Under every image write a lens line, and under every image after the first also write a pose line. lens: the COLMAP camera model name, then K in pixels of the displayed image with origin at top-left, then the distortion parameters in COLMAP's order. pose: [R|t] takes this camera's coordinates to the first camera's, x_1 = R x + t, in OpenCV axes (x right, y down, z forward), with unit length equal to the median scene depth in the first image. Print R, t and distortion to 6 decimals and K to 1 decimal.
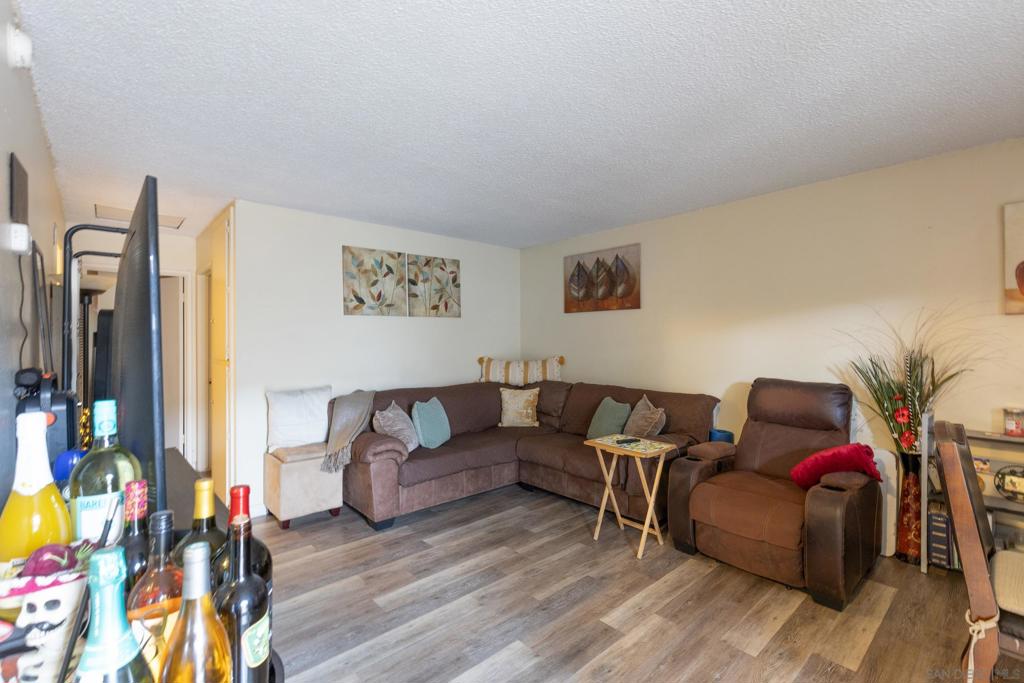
lens RADIAL K [[468.7, 0, 515.0], [0, 468.7, 337.5], [0, 0, 1]] dist [0.008570, -0.001974]
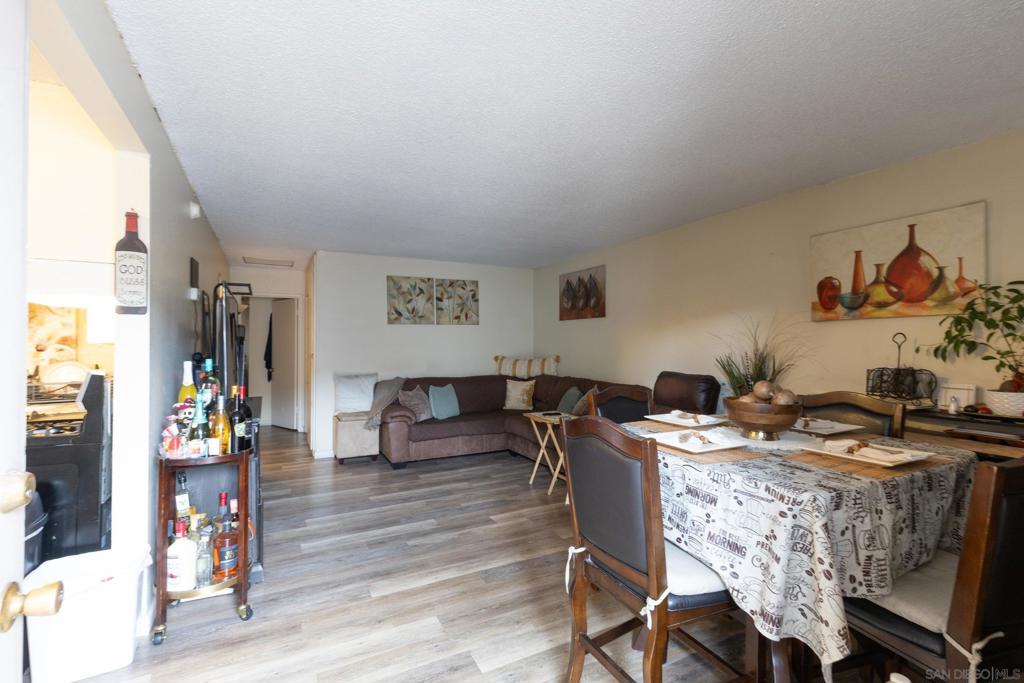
lens RADIAL K [[468.7, 0, 507.9], [0, 468.7, 338.2], [0, 0, 1]] dist [0.008570, -0.001974]
pose [[0.967214, -0.000331, -0.253962, 0.342021], [-0.001642, 0.999970, -0.007555, 0.004377], [0.253957, 0.007724, 0.967185, -0.278346]]
